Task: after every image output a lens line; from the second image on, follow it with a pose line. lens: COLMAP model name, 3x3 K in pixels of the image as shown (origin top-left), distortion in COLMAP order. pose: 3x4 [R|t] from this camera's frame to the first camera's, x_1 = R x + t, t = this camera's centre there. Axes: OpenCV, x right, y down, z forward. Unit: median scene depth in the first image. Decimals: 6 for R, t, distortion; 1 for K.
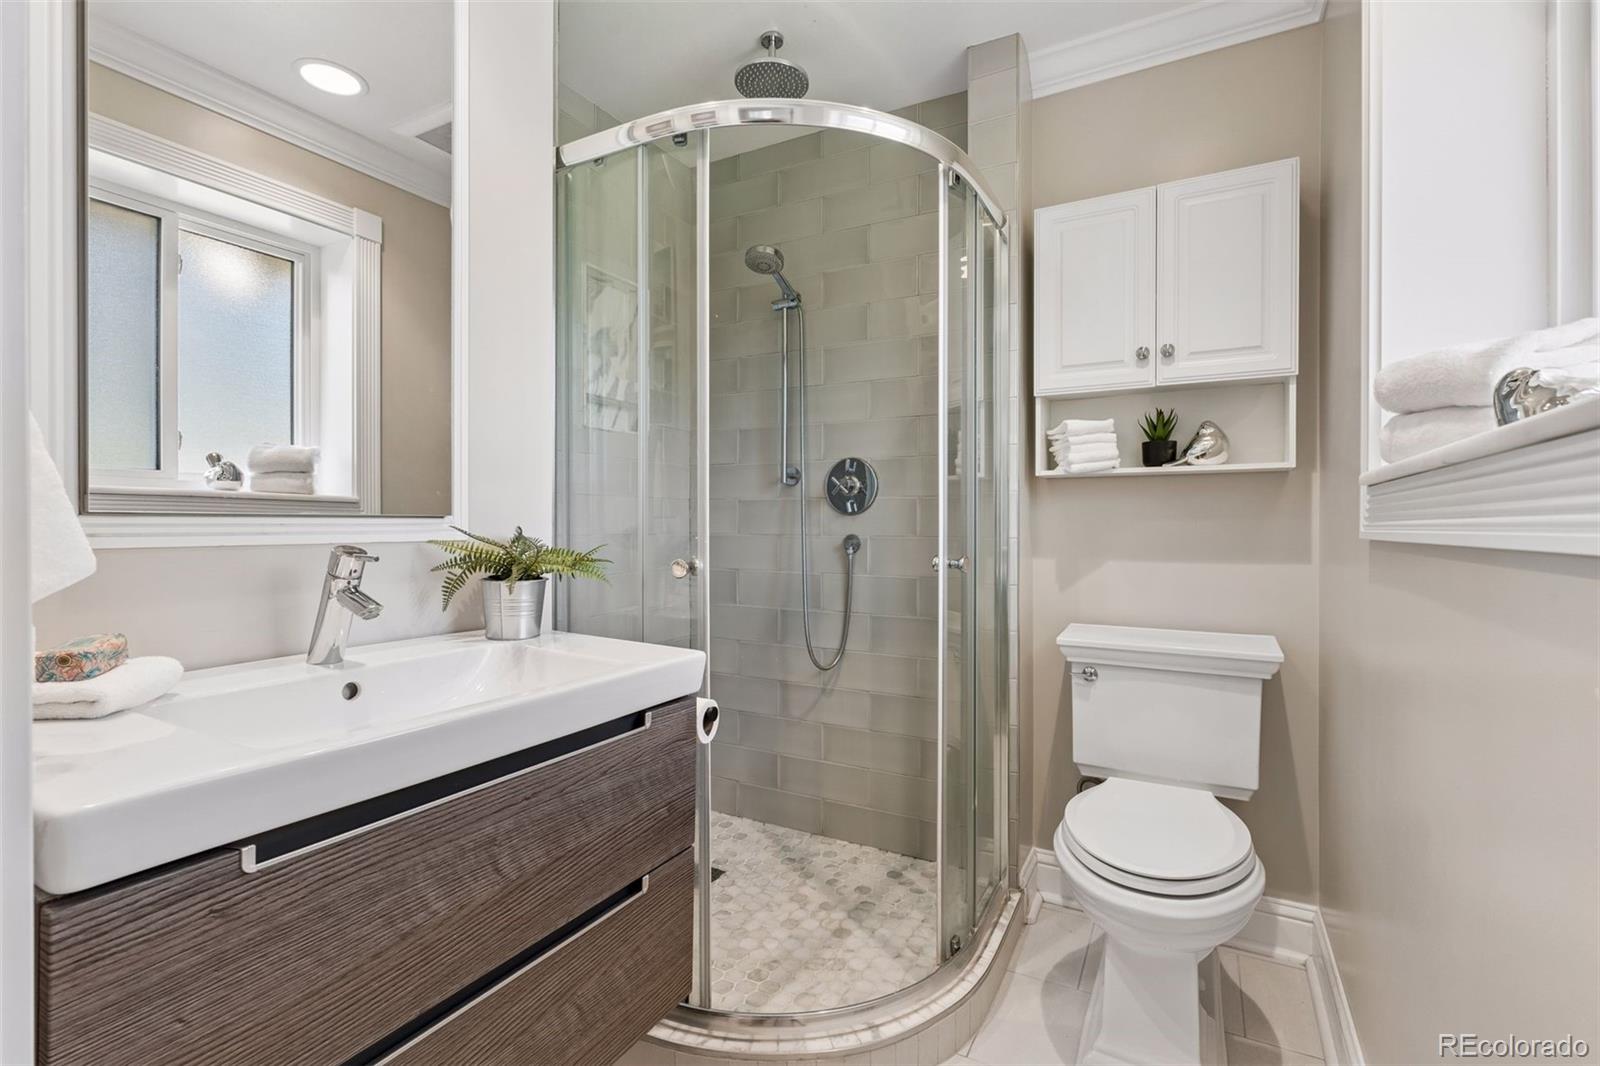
lens RADIAL K [[741.8, 0, 799.5], [0, 741.8, 531.5], [0, 0, 1]] dist [0.001901, 0.000466]
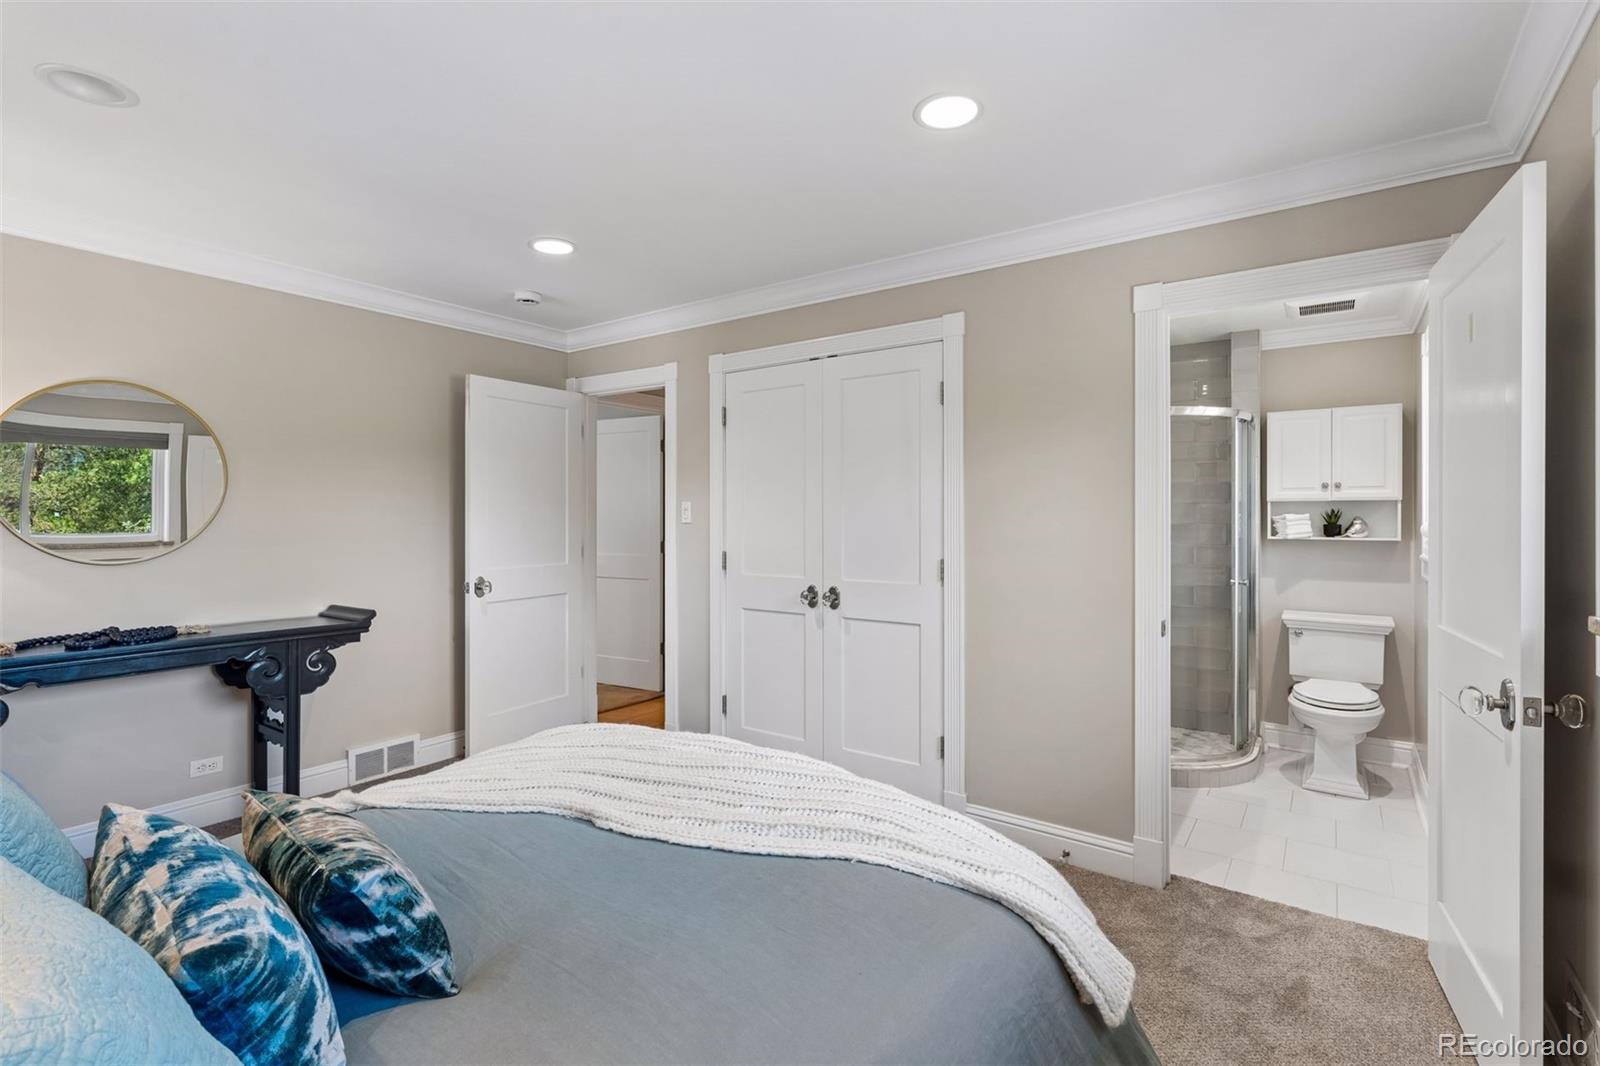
lens RADIAL K [[741.8, 0, 800.1], [0, 741.8, 525.6], [0, 0, 1]] dist [0.001901, 0.000466]
pose [[0.992182, 0.003569, -0.124748, -0.779882], [-0.004642, 0.999955, -0.008311, -0.096363], [0.124712, 0.008825, 0.992154, -1.328473]]
